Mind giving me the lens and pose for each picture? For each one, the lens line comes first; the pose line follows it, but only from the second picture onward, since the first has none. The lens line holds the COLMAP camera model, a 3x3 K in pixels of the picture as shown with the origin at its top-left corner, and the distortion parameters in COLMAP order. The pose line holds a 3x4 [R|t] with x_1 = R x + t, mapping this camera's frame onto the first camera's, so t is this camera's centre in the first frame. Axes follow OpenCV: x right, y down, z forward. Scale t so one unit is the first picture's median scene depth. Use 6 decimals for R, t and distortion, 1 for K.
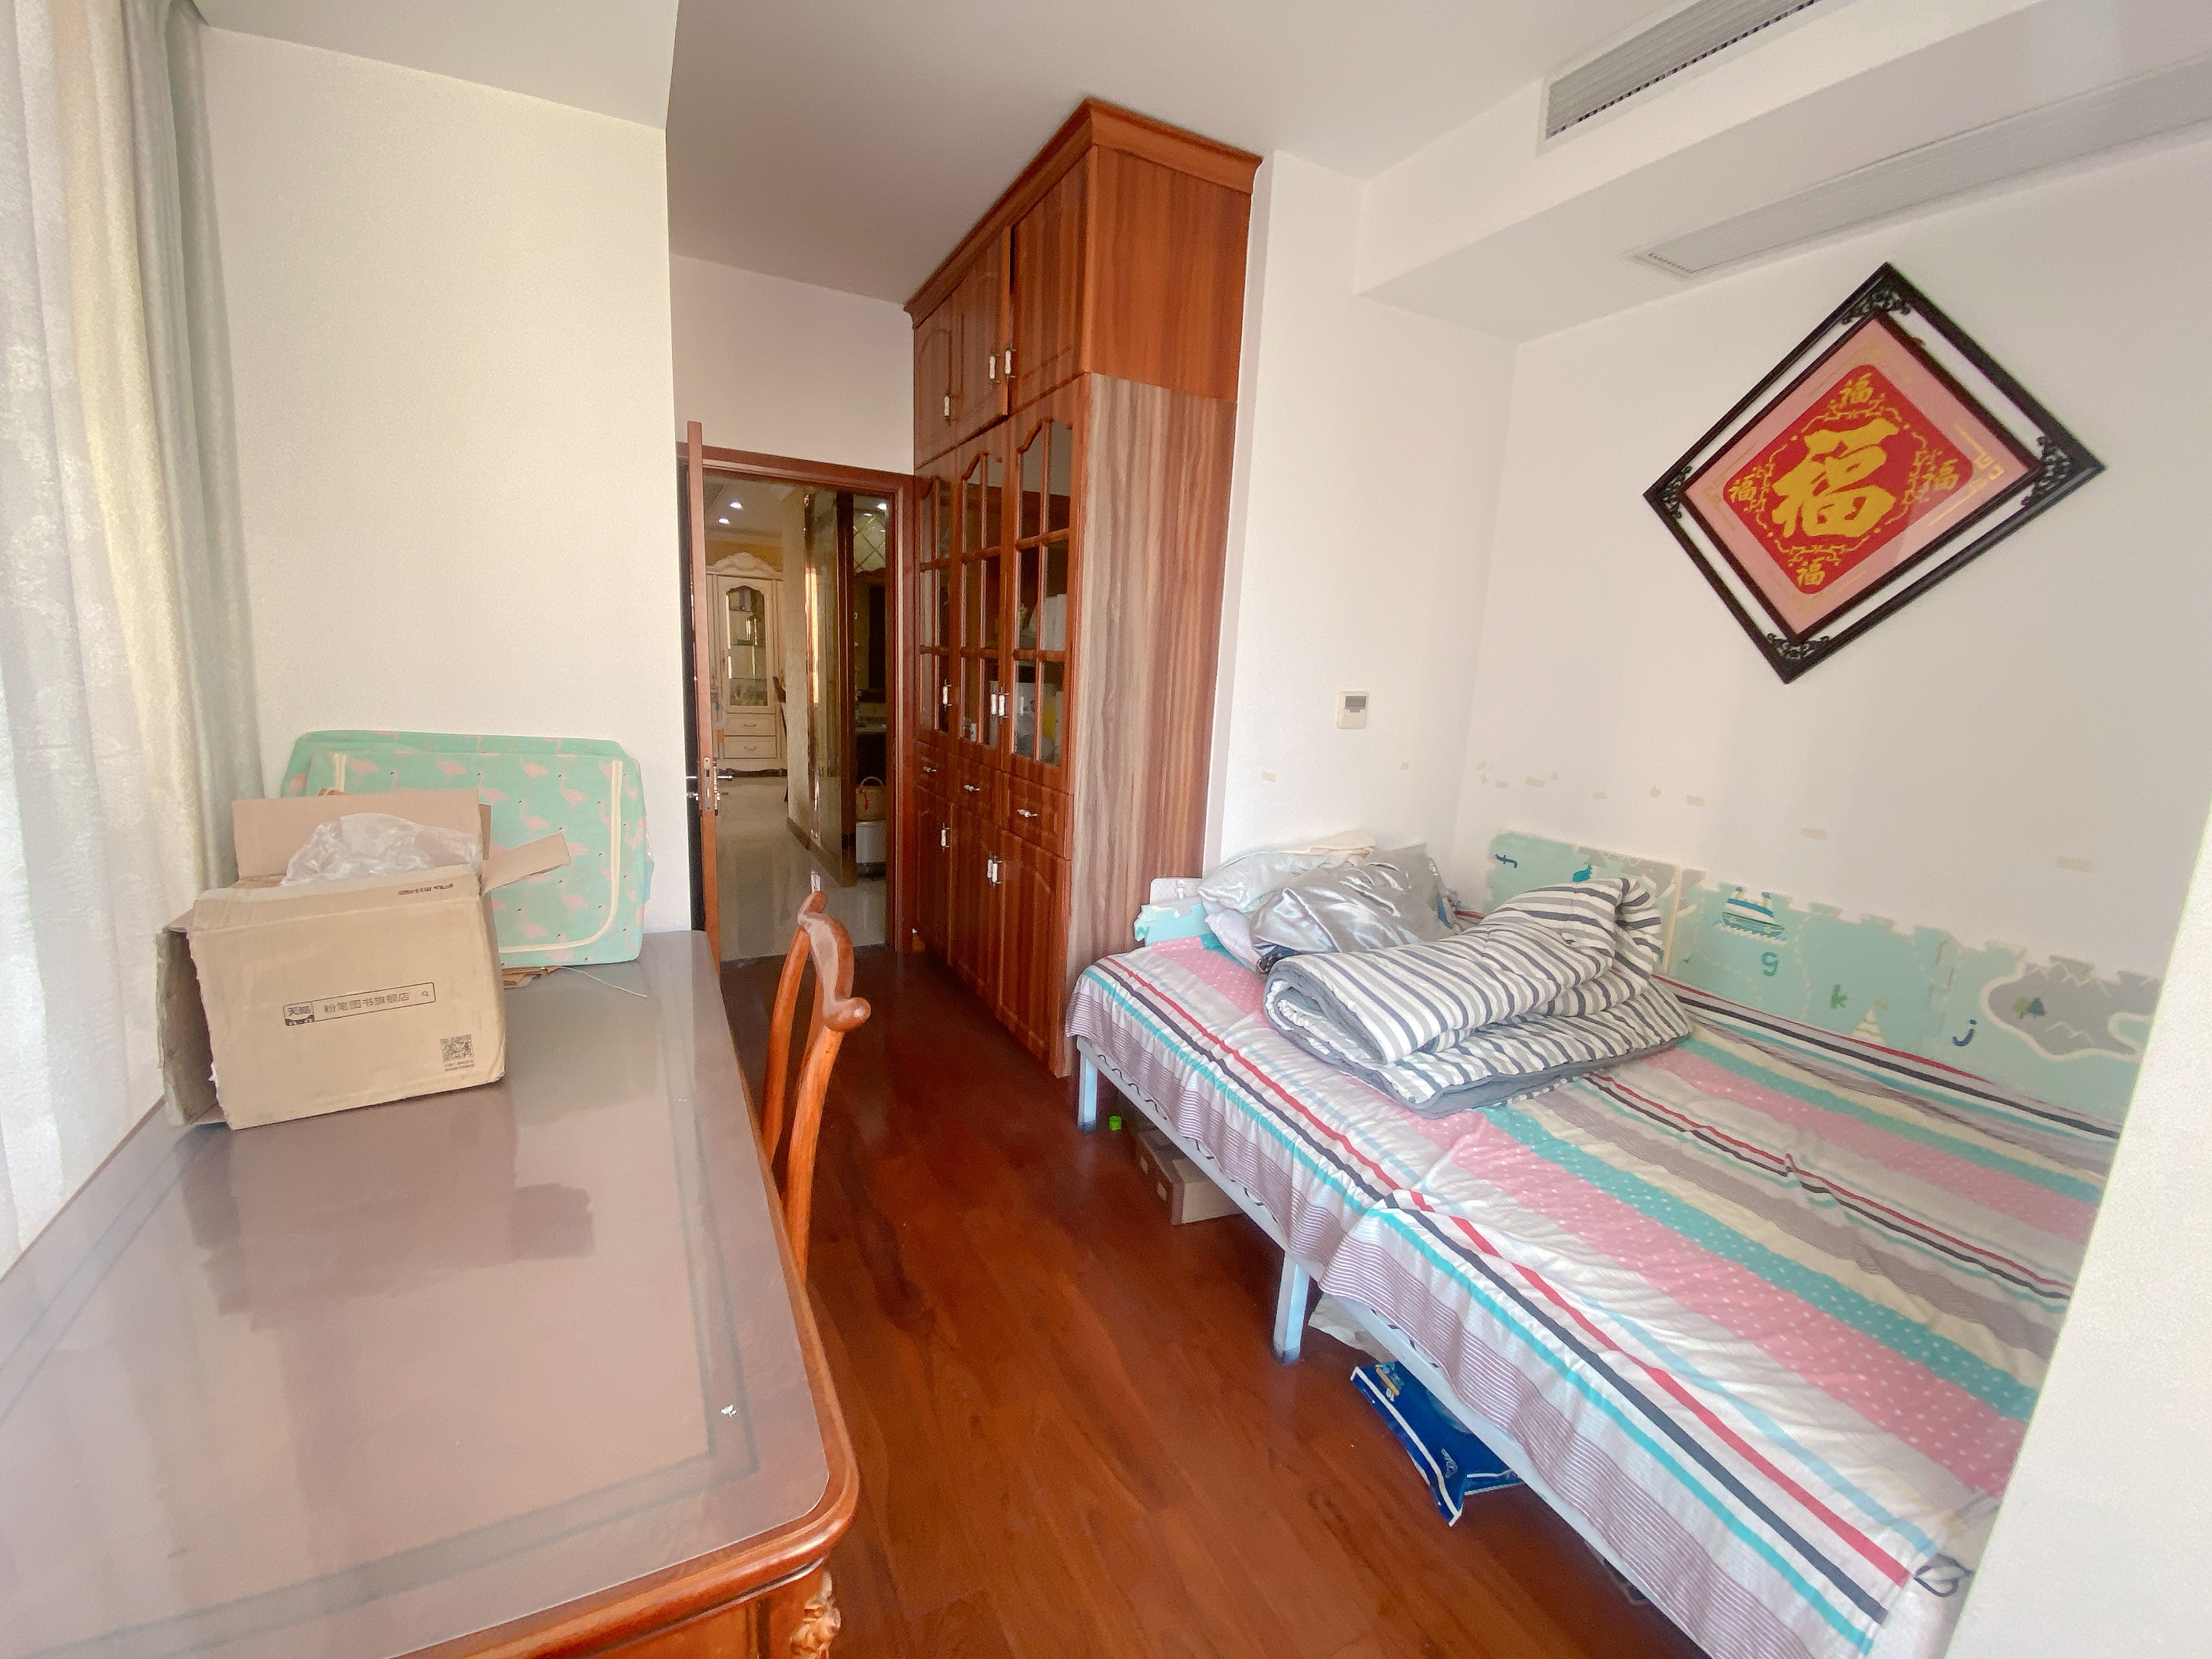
lens RADIAL K [[904.2, 0, 1102.7], [0, 904.2, 832.6], [0, 0, 1]] dist [0.001881, -0.000072]
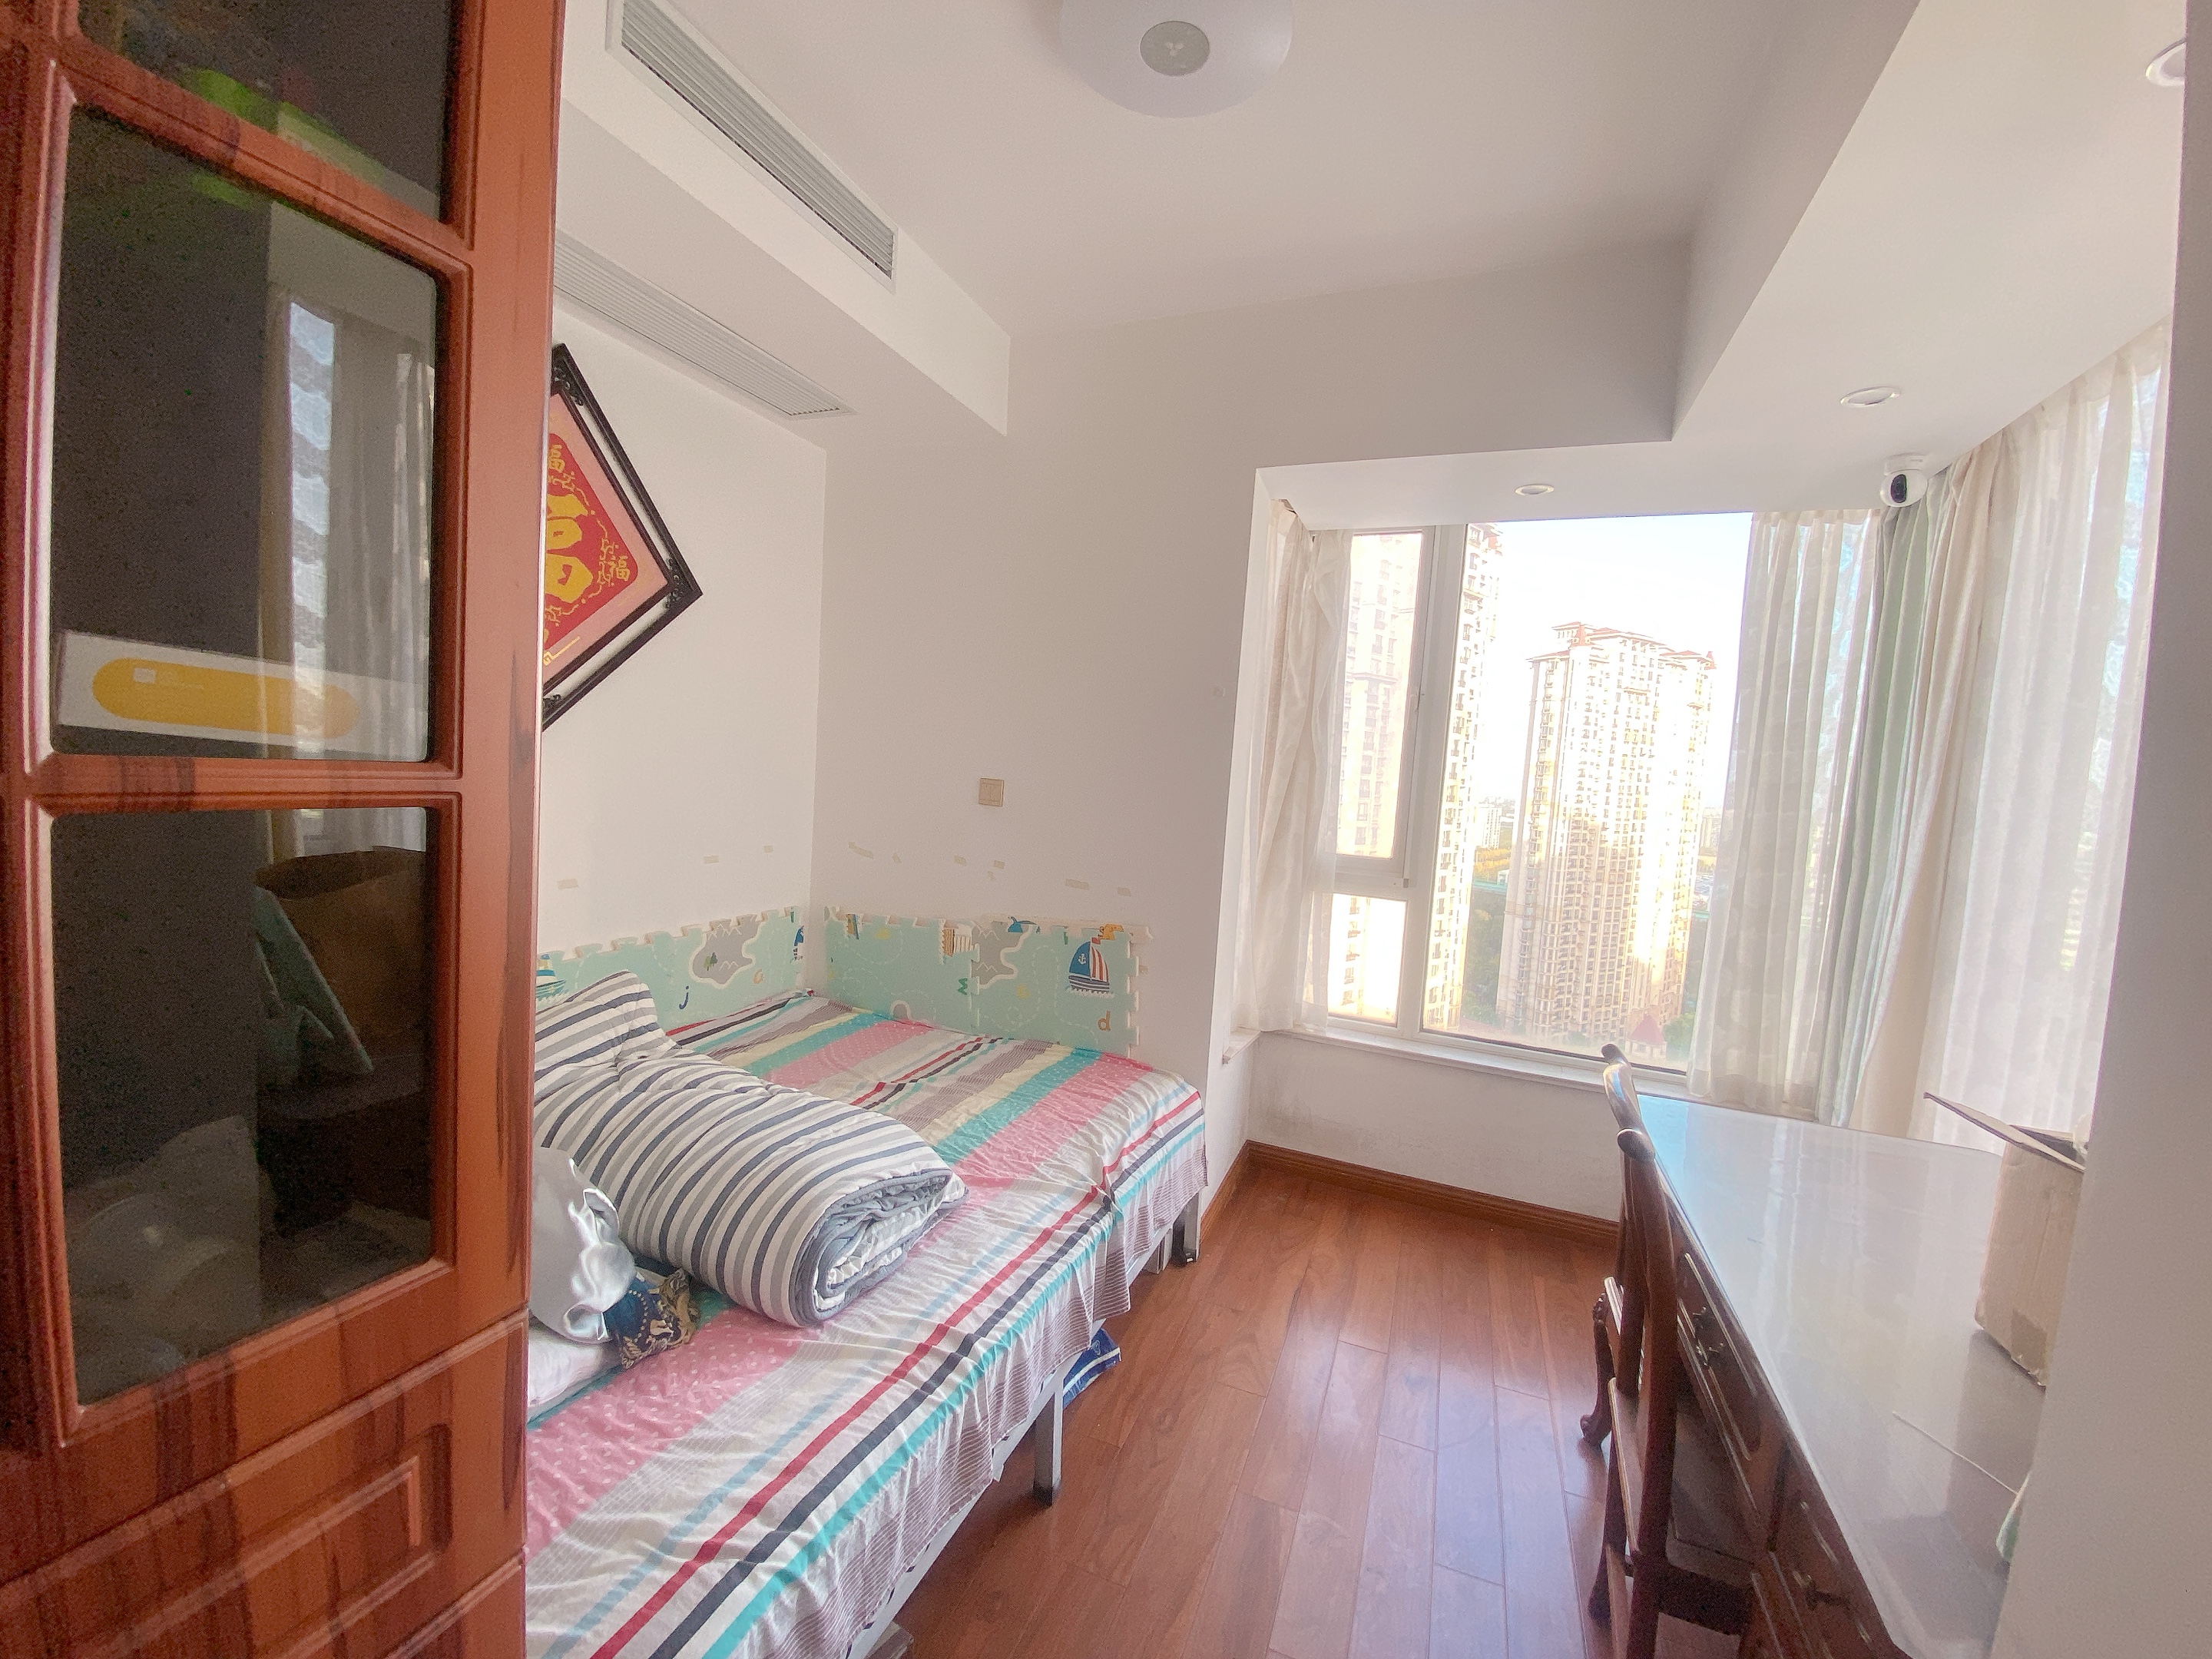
lens RADIAL K [[904.2, 0, 1100.8], [0, 904.2, 832.8], [0, 0, 1]] dist [0.001881, -0.000072]
pose [[-0.646902, -0.142281, 0.749182, -0.412136], [0.060184, 0.969849, 0.236157, -0.291852], [-0.760194, 0.197859, -0.618835, 1.296049]]
